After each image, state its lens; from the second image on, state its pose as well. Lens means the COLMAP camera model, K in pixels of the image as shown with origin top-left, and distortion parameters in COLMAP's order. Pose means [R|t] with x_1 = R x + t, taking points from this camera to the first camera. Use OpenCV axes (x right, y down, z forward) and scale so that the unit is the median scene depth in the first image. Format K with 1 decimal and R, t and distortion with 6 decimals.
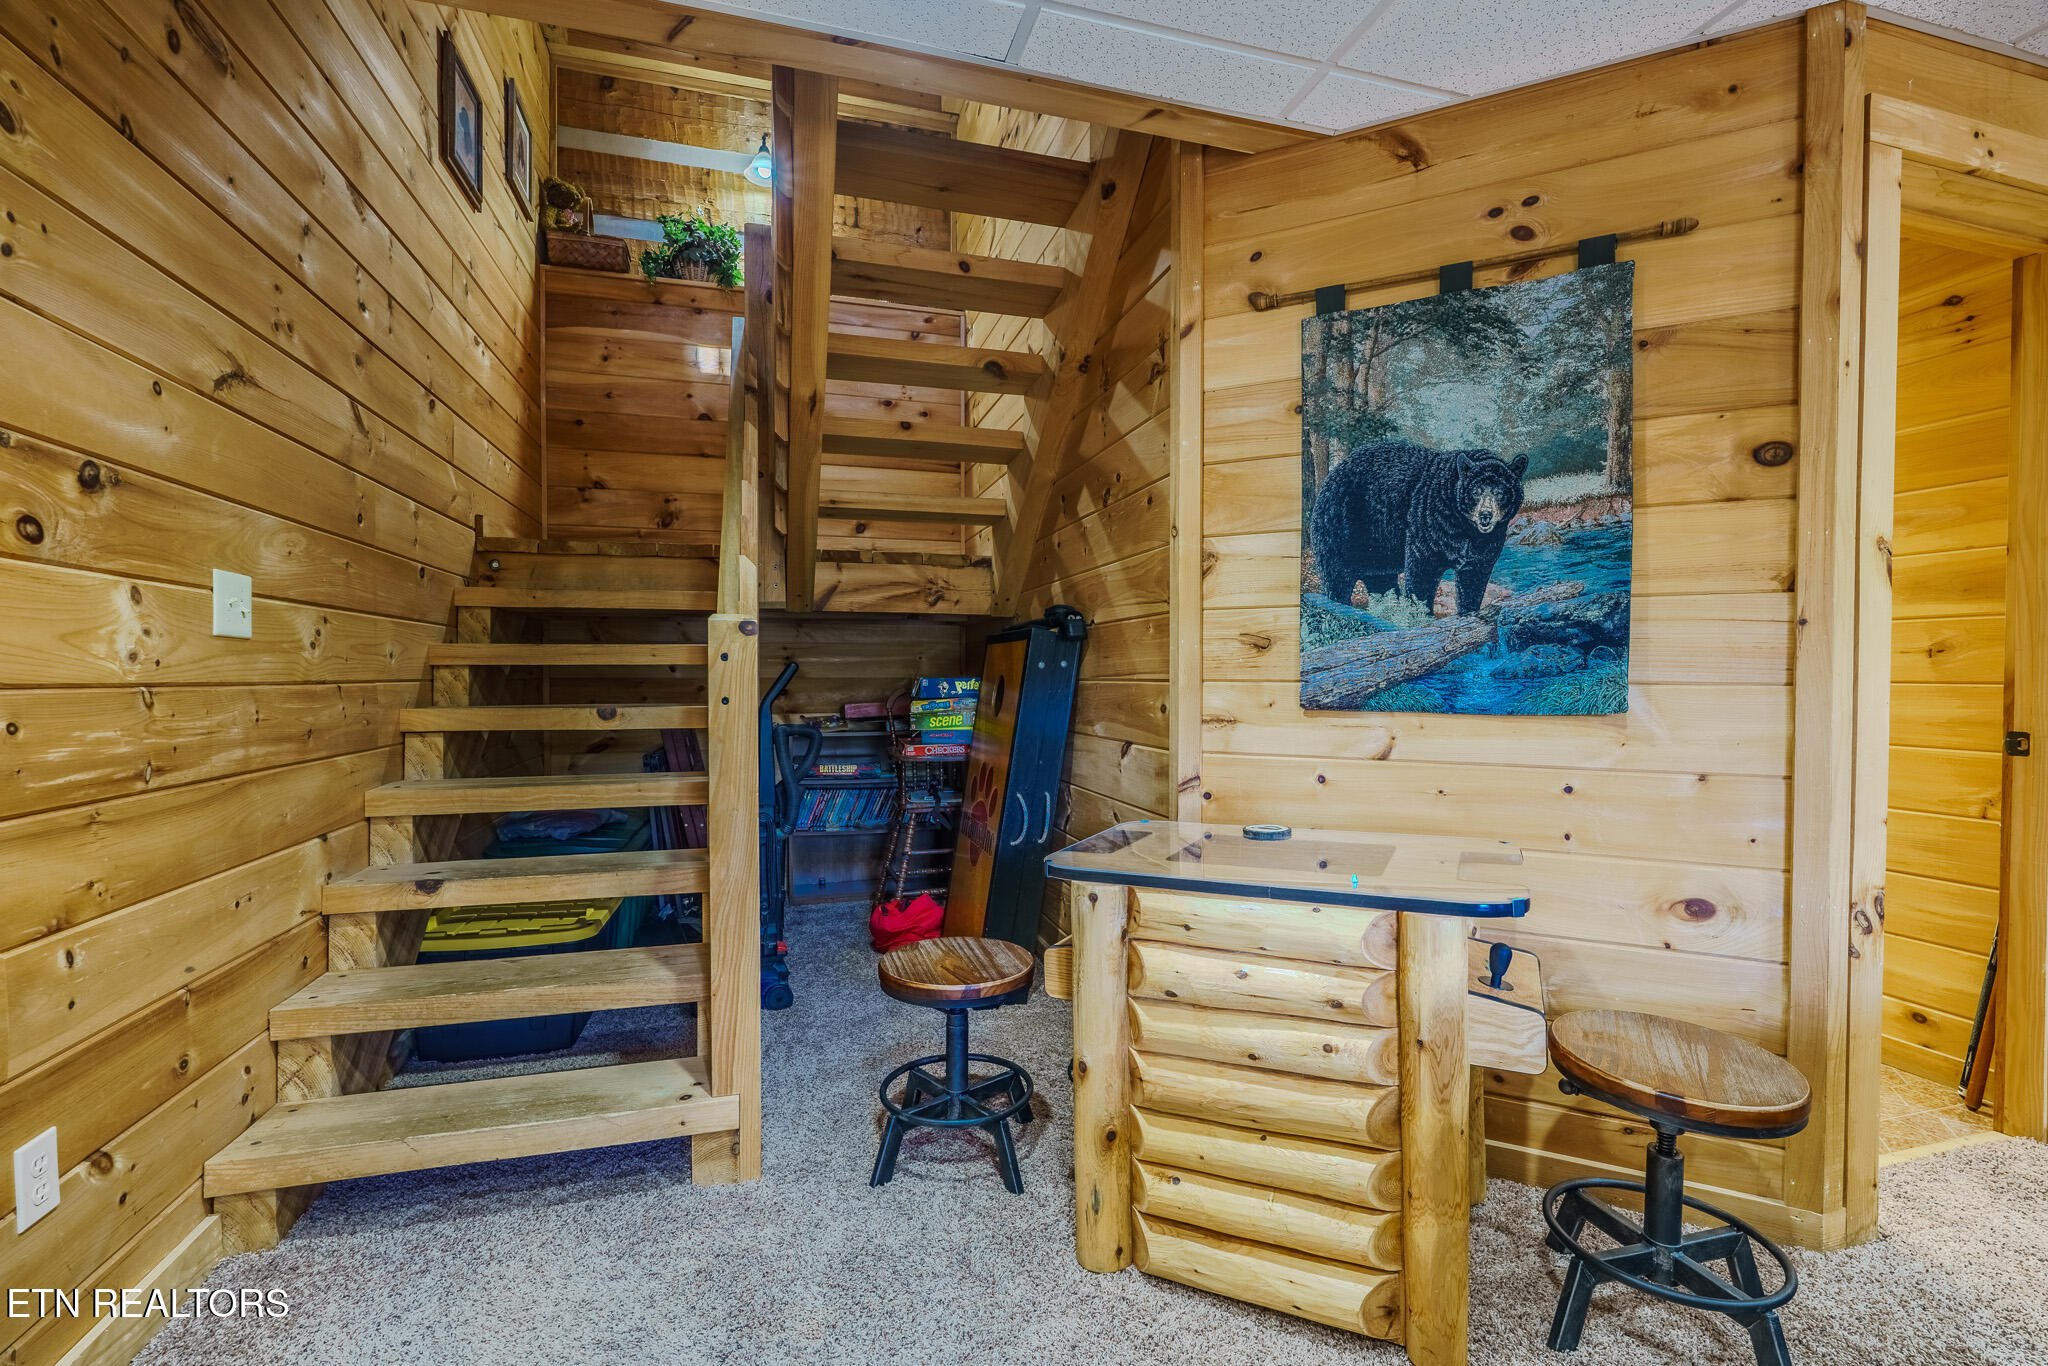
lens RADIAL K [[911.7, 0, 1024.2], [0, 911.7, 686.7], [0, 0, 1]] dist [-0.006143, 0.000659]
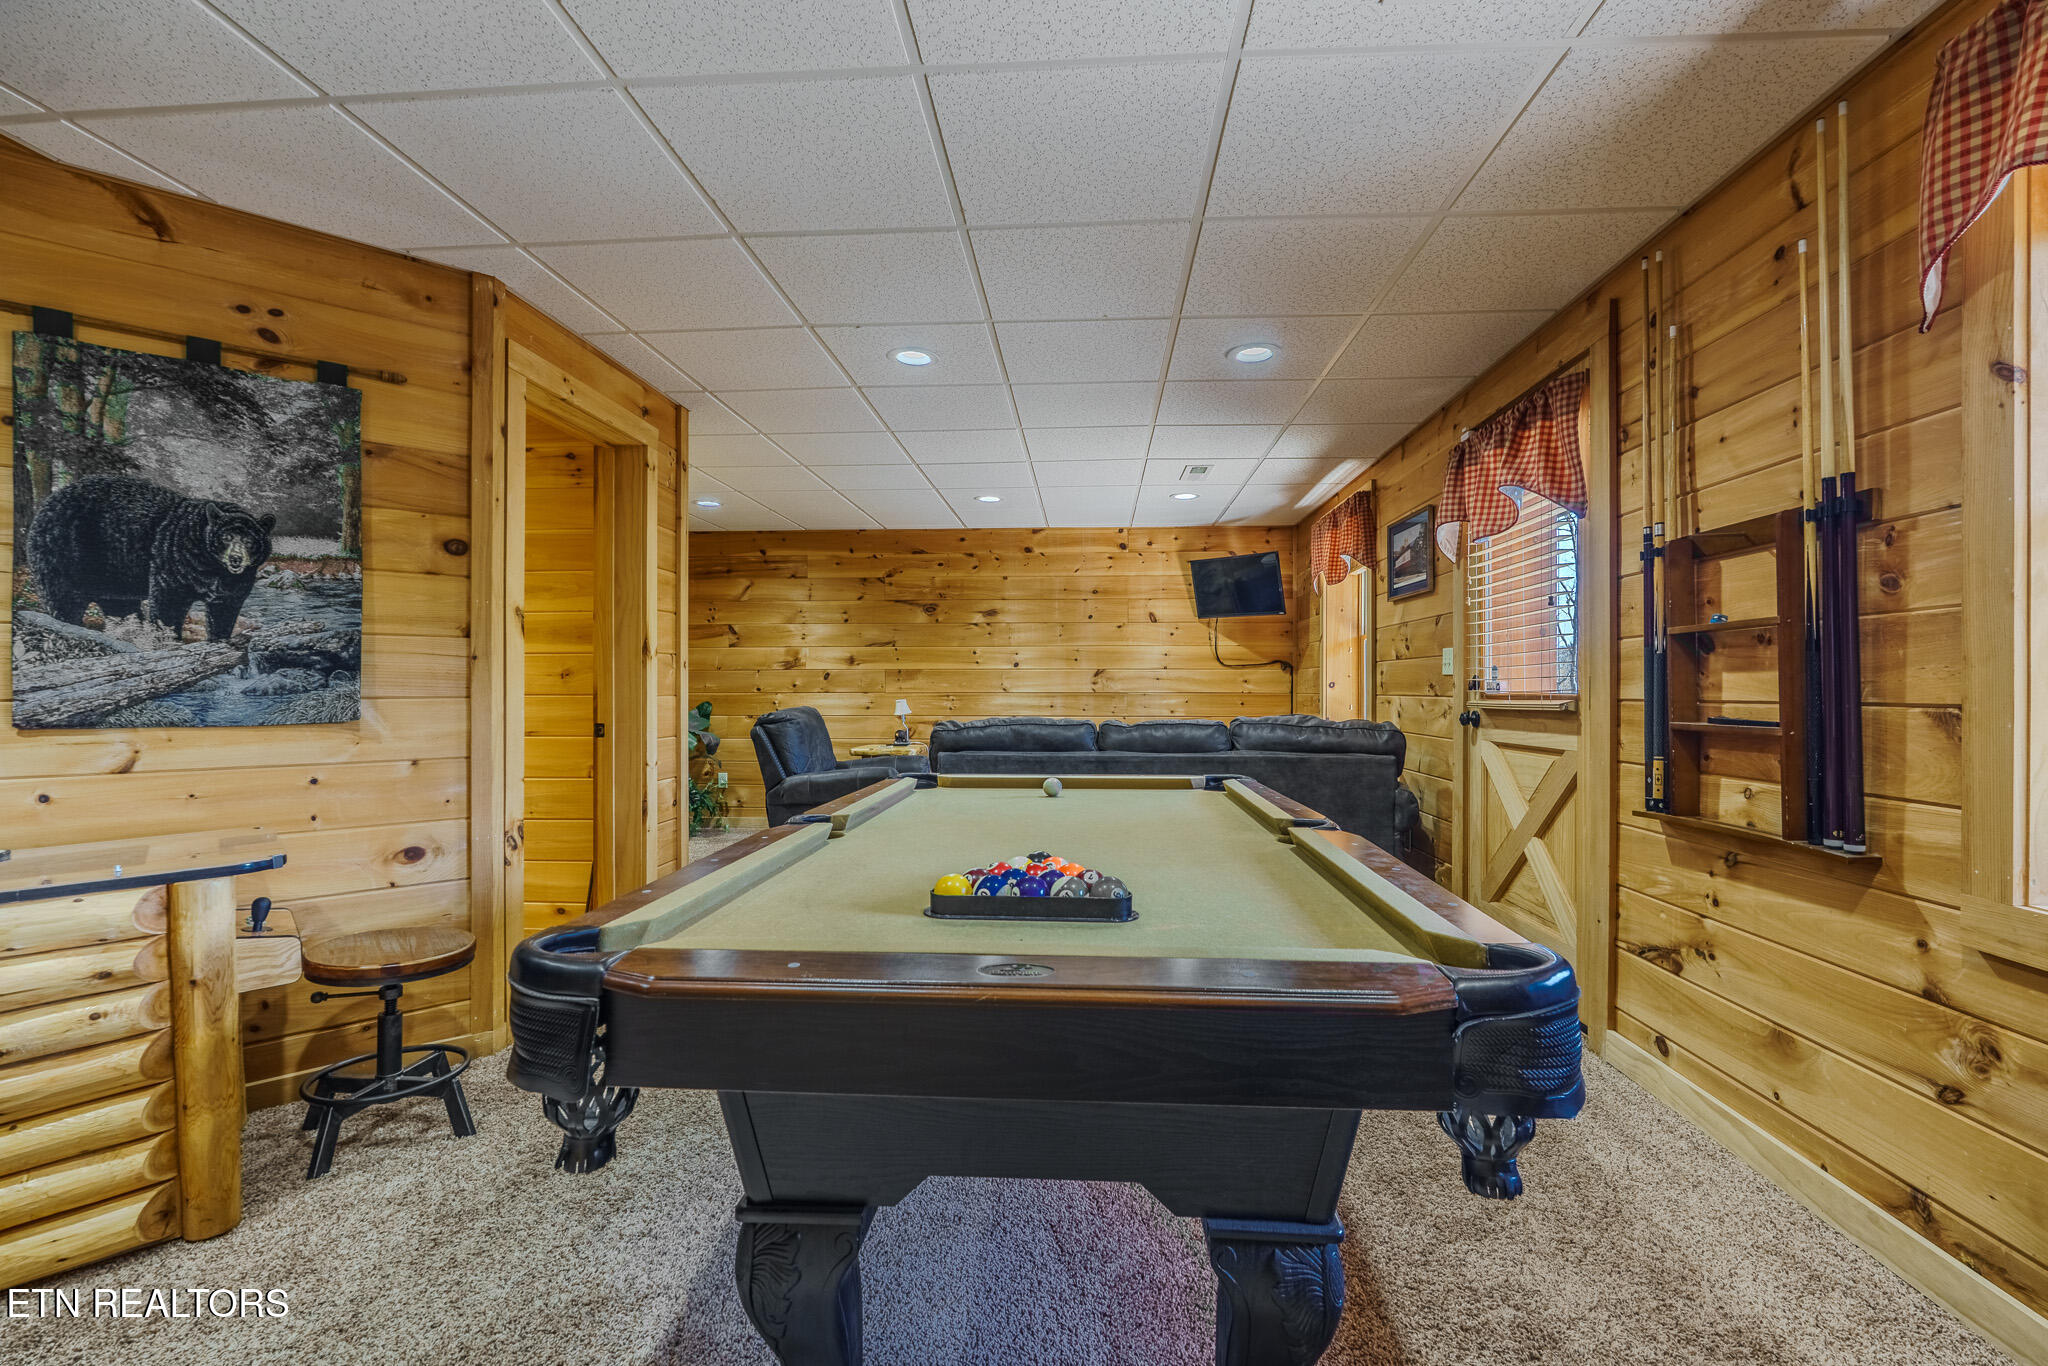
lens RADIAL K [[911.7, 0, 1024.2], [0, 911.7, 686.7], [0, 0, 1]] dist [-0.006143, 0.000659]
pose [[0.355002, -0.002426, 0.934862, -0.255673], [0.017168, 0.999845, -0.003925, 0.001790], [-0.934708, 0.017443, 0.354989, -0.412910]]
